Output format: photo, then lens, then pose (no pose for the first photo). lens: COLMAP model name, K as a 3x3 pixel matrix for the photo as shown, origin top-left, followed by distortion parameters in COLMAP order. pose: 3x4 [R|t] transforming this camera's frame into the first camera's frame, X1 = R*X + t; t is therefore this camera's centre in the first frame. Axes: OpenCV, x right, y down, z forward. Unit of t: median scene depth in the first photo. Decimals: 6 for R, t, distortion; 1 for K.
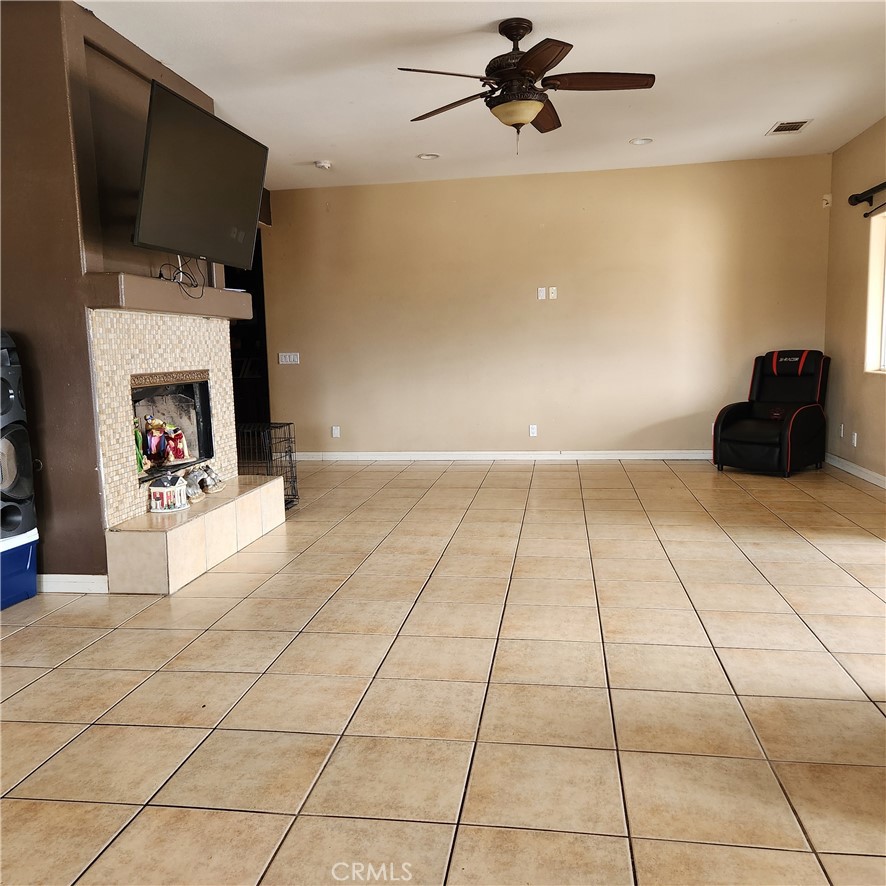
lens RADIAL K [[779.5, 0, 443.1], [0, 779.5, 443.5], [0, 0, 1]] dist [0.067004, -0.055368]
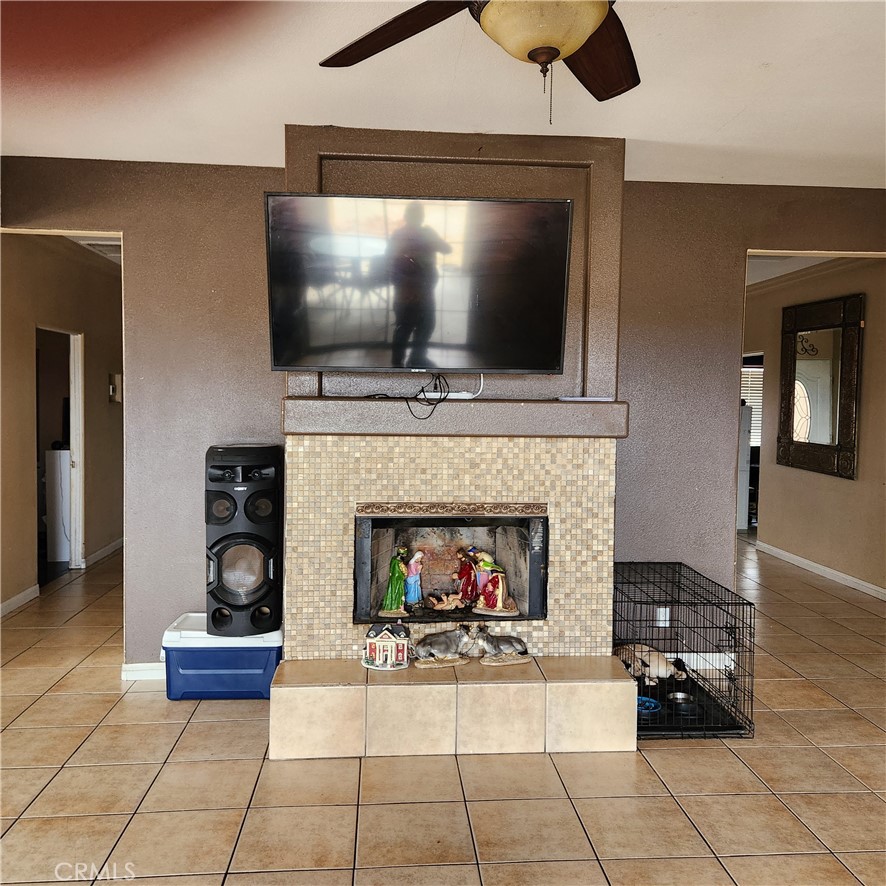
lens RADIAL K [[779.5, 0, 444.0], [0, 779.5, 440.7], [0, 0, 1]] dist [0.067004, -0.055368]
pose [[0.228211, 0.080666, -0.970264, 0.464899], [-0.138407, 0.989129, 0.049680, -0.204809], [0.963724, 0.122953, 0.236895, 0.834561]]
